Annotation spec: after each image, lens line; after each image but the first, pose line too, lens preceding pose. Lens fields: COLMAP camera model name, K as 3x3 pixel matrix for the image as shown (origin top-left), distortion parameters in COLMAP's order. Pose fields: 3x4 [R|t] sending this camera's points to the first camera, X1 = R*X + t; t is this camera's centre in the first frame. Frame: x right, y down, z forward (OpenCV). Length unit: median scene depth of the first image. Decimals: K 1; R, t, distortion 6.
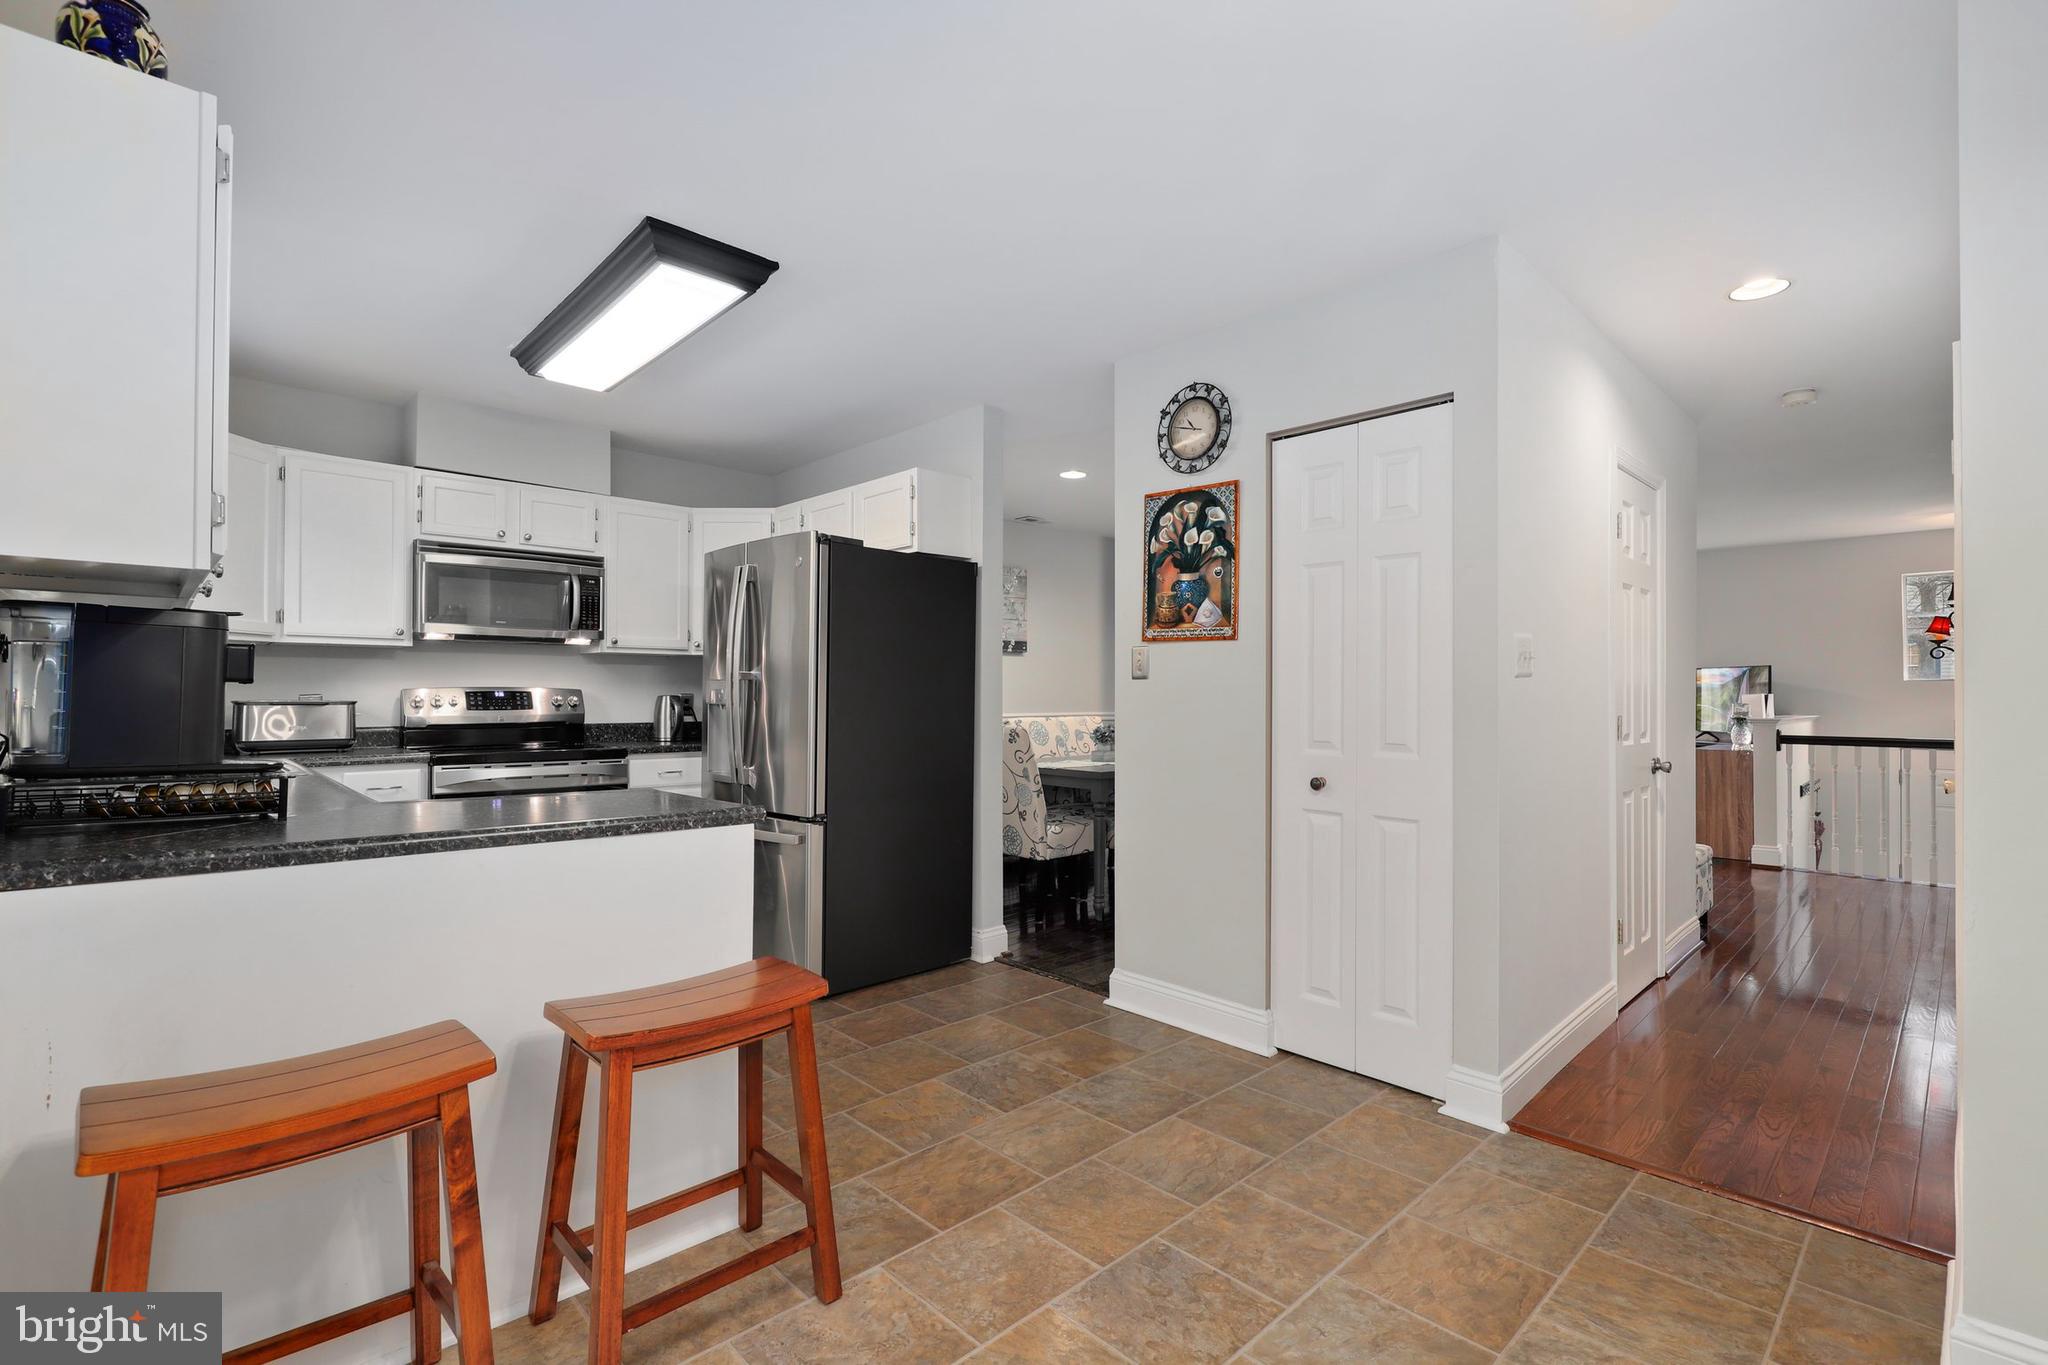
lens RADIAL K [[924.0, 0, 1035.0], [0, 924.0, 687.2], [0, 0, 1]] dist [-0.000191, 0.000196]
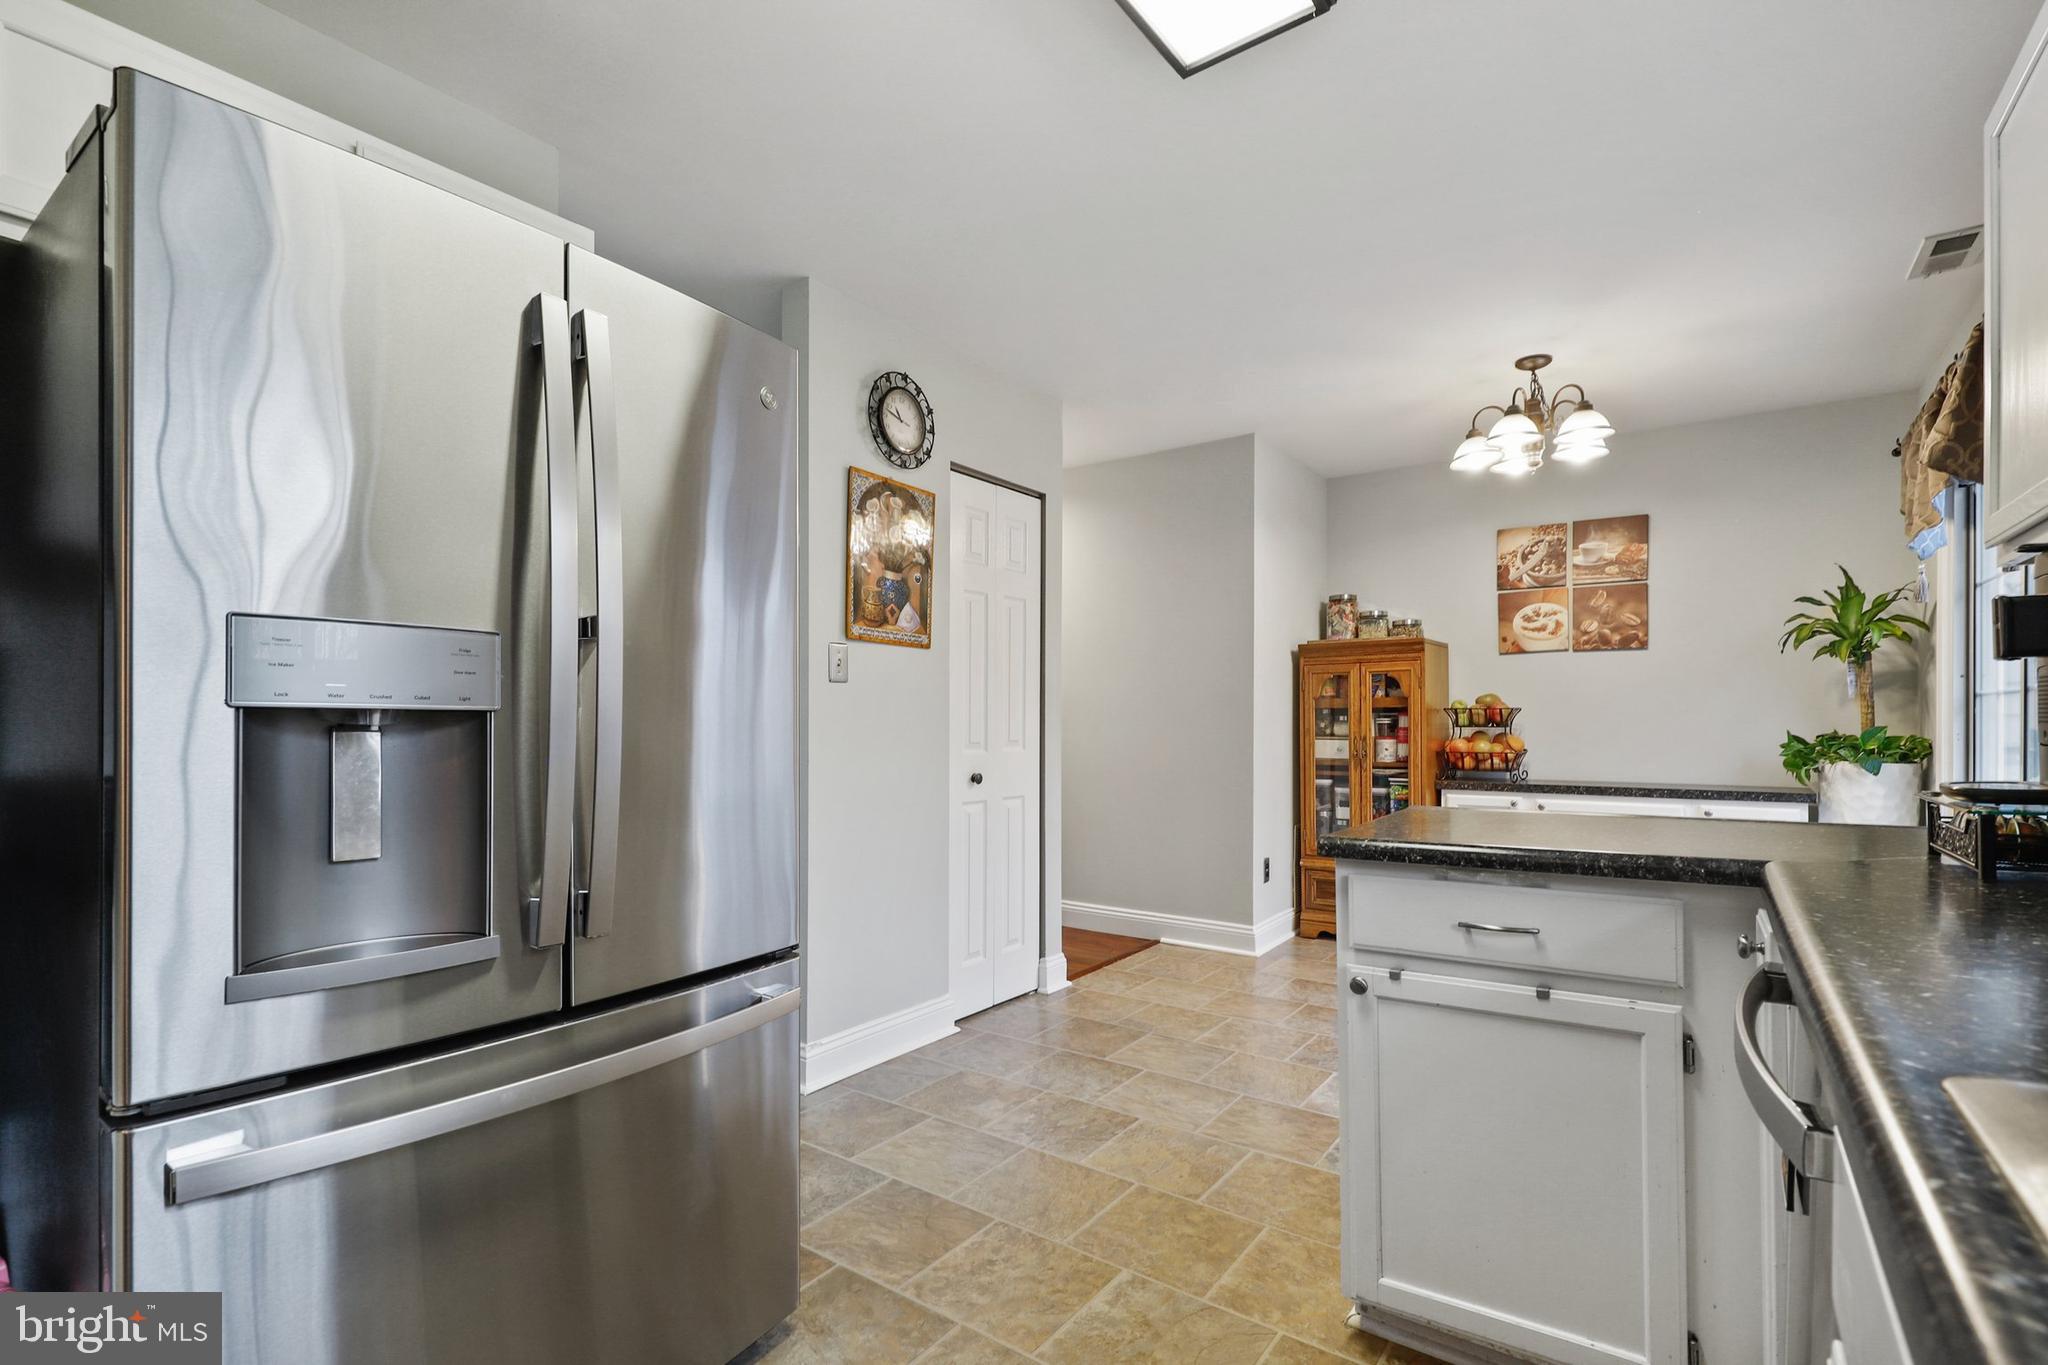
lens RADIAL K [[936.9, 0, 1030.2], [0, 936.9, 726.6], [0, 0, 1]] dist [-0.000191, -0.000004]
pose [[-0.167645, -0.013213, 0.985759, -0.793794], [-0.006018, 0.999905, 0.012379, 0.020711], [-0.985829, -0.003857, -0.167708, 1.020694]]
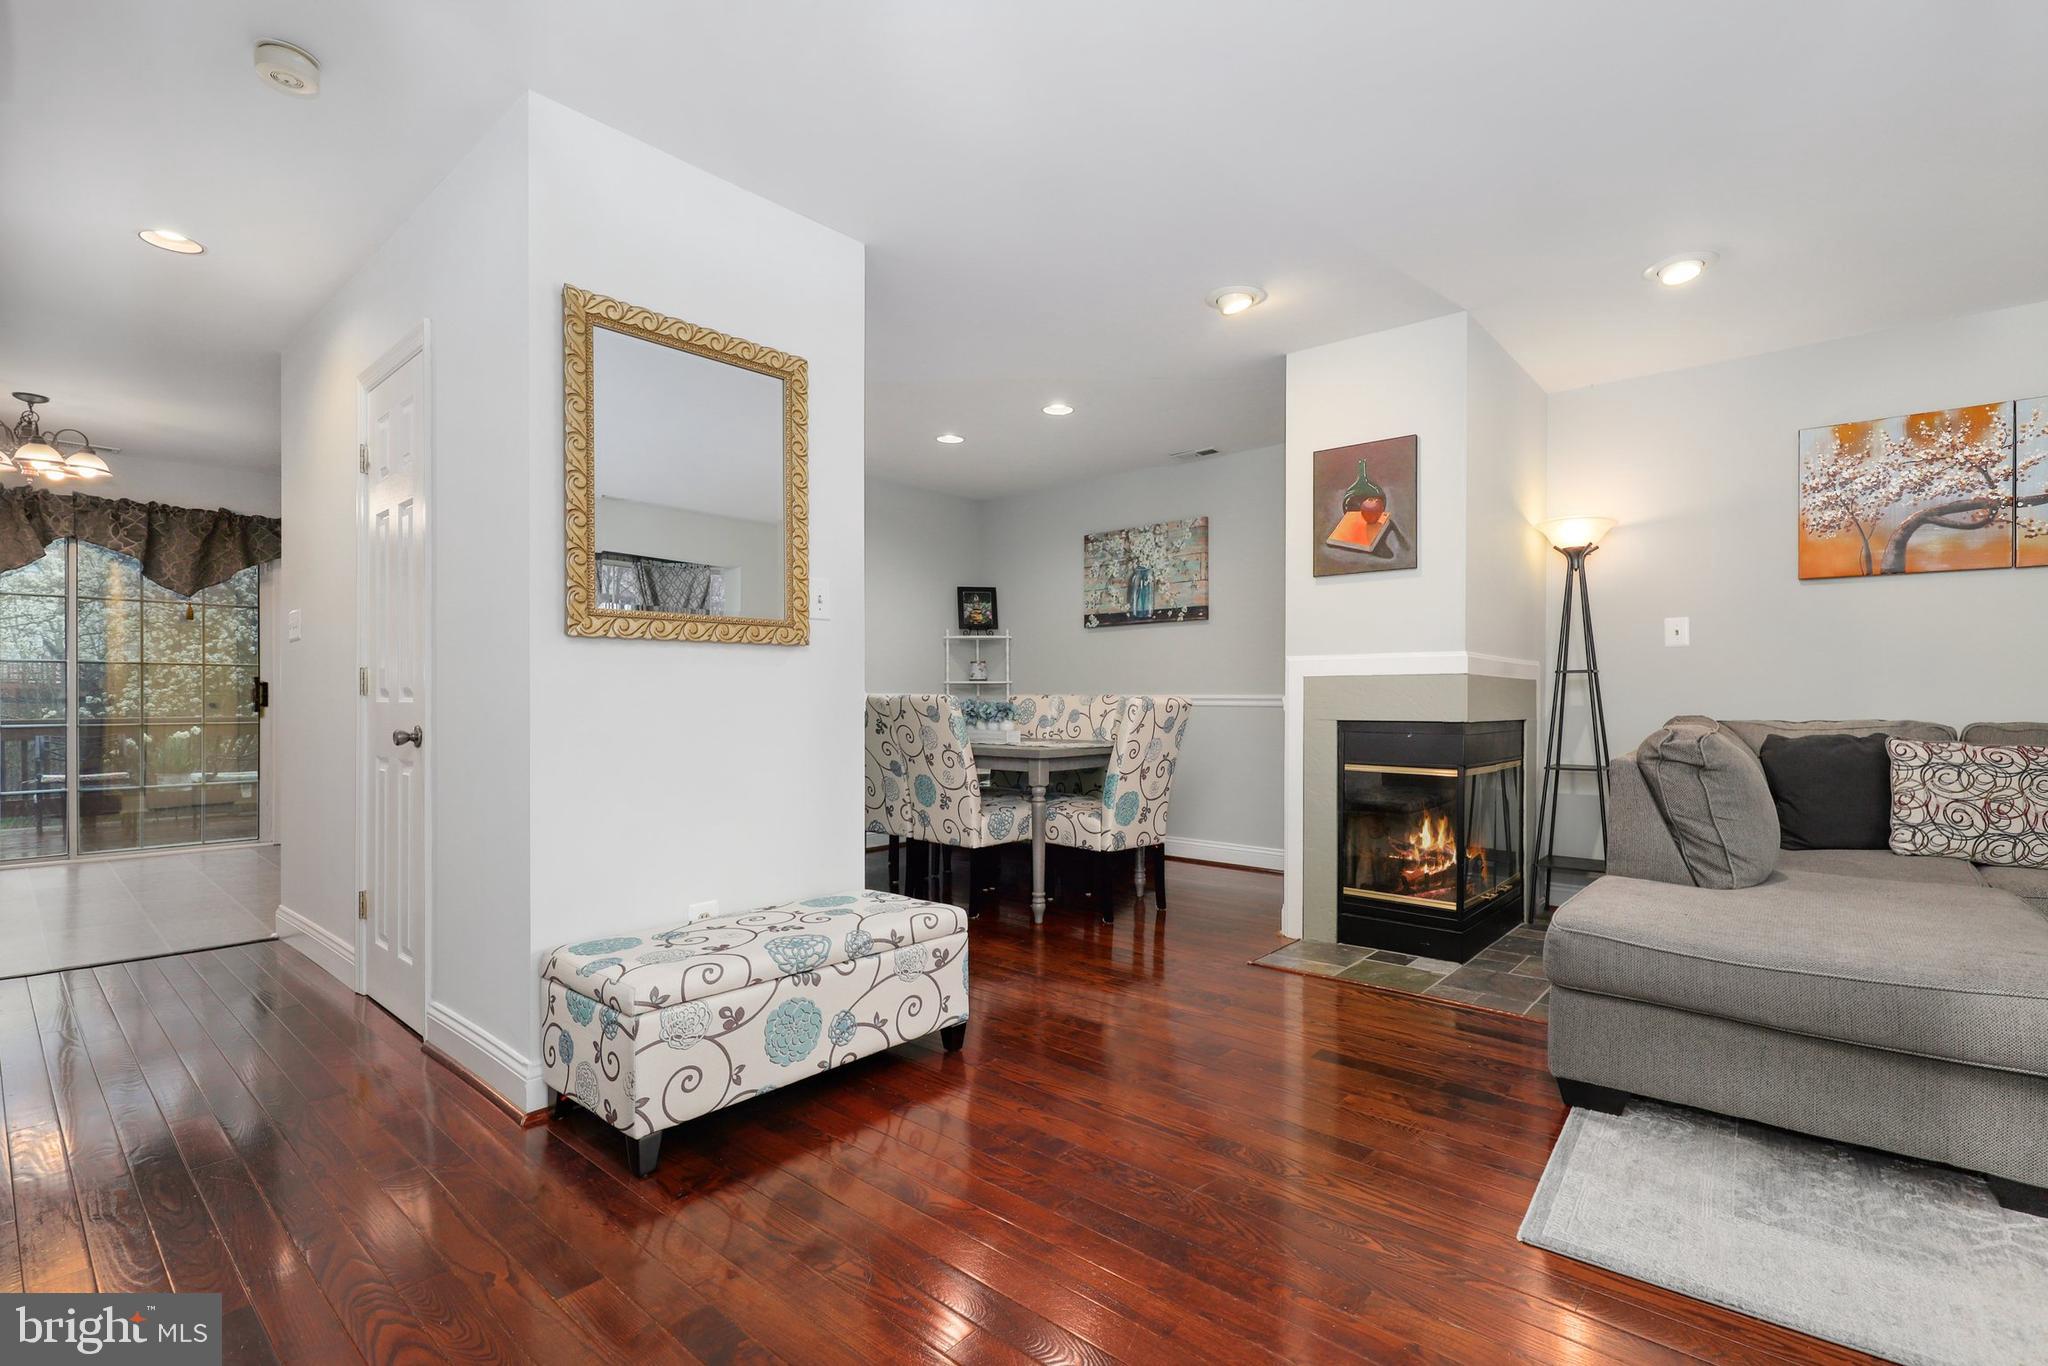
lens RADIAL K [[930.4, 0, 1021.4], [0, 930.4, 691.9], [0, 0, 1]] dist [0.001911, 0.000569]
pose [[0.074845, -0.007398, -0.997168, 1.648706], [0.003857, 0.999967, -0.007129, 0.065214], [0.997188, -0.003312, 0.074871, 1.630817]]
